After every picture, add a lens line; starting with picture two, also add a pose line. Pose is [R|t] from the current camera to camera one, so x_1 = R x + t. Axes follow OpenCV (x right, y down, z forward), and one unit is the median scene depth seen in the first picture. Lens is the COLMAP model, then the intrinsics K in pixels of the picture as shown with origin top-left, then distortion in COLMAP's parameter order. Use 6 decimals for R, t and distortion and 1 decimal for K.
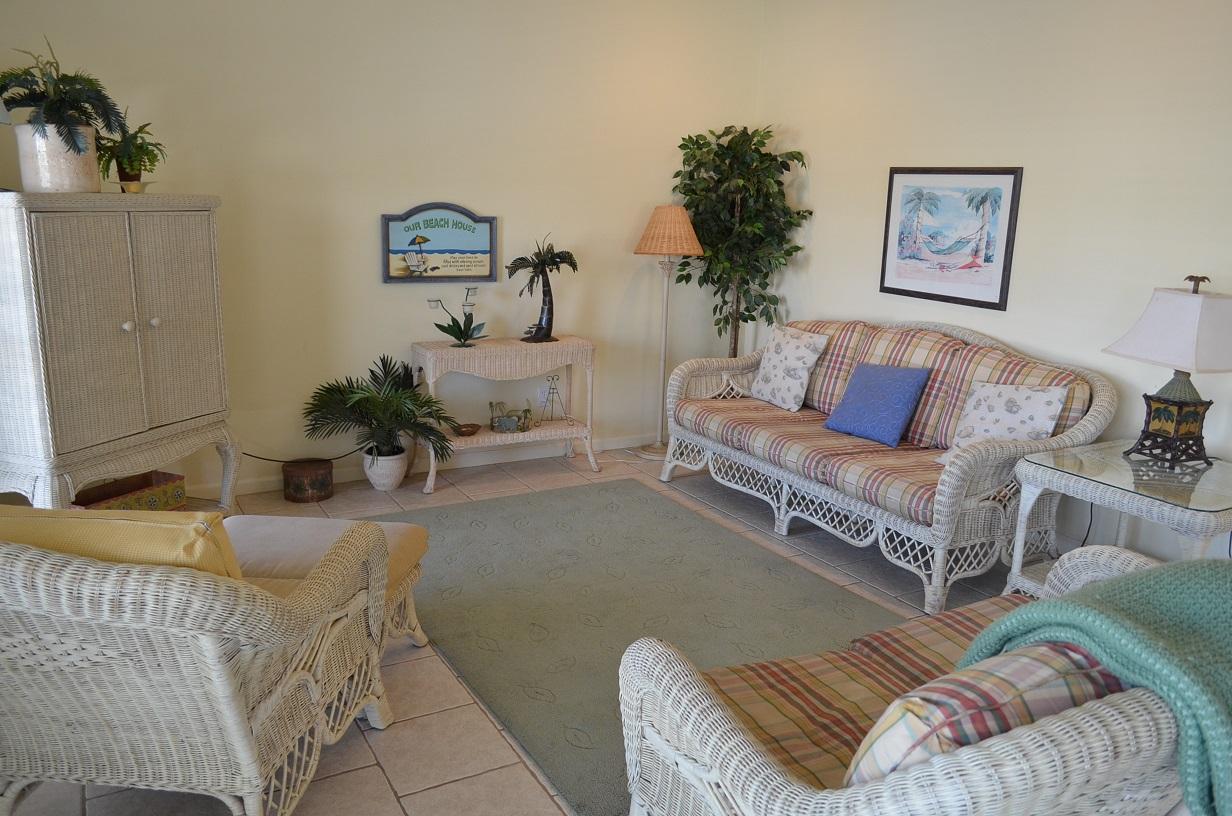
lens RADIAL K [[954.5, 0, 612.5], [0, 954.5, 412.2], [0, 0, 1]] dist [-0.002294, -0.004616]
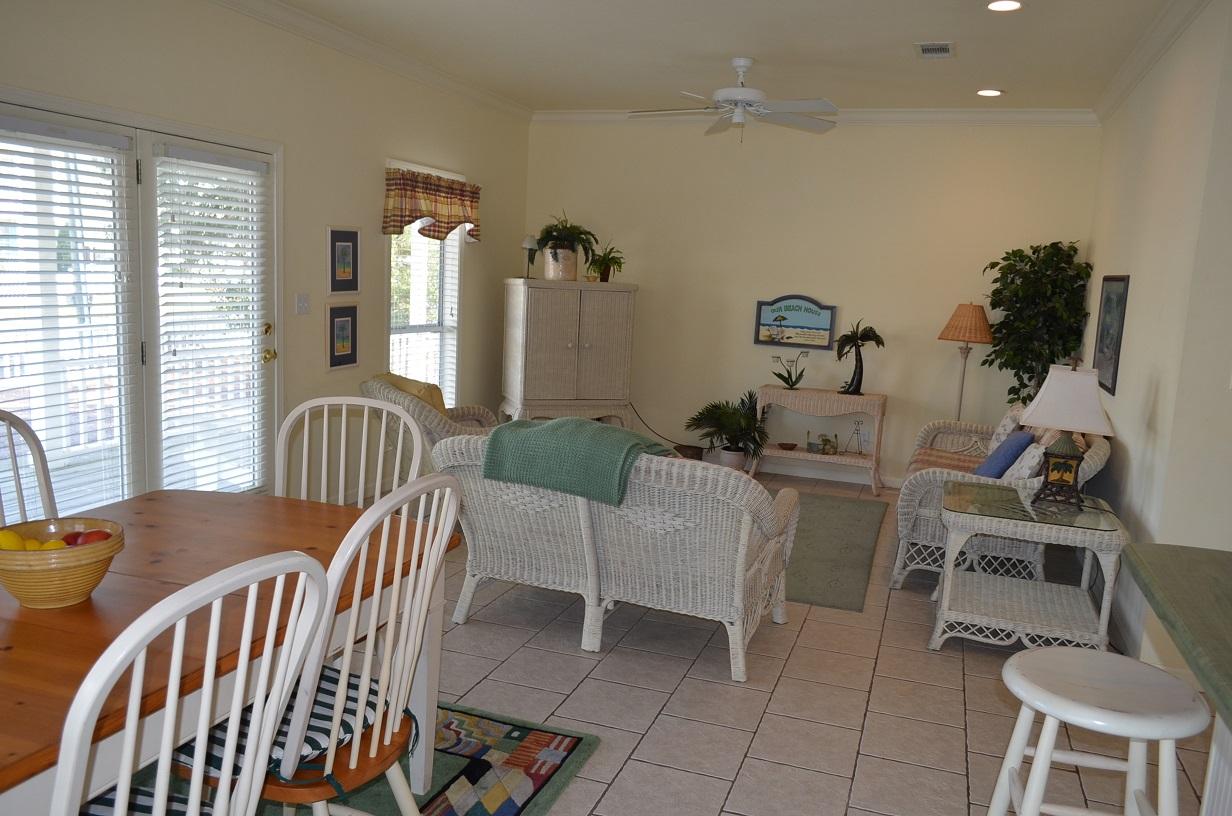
lens RADIAL K [[954.5, 0, 612.5], [0, 954.5, 412.2], [0, 0, 1]] dist [-0.002294, -0.004616]
pose [[0.656514, 0.118542, -0.744941, 0.776039], [-0.200983, 0.979363, -0.021280, 0.053512], [0.727045, 0.163692, 0.666791, -0.191651]]
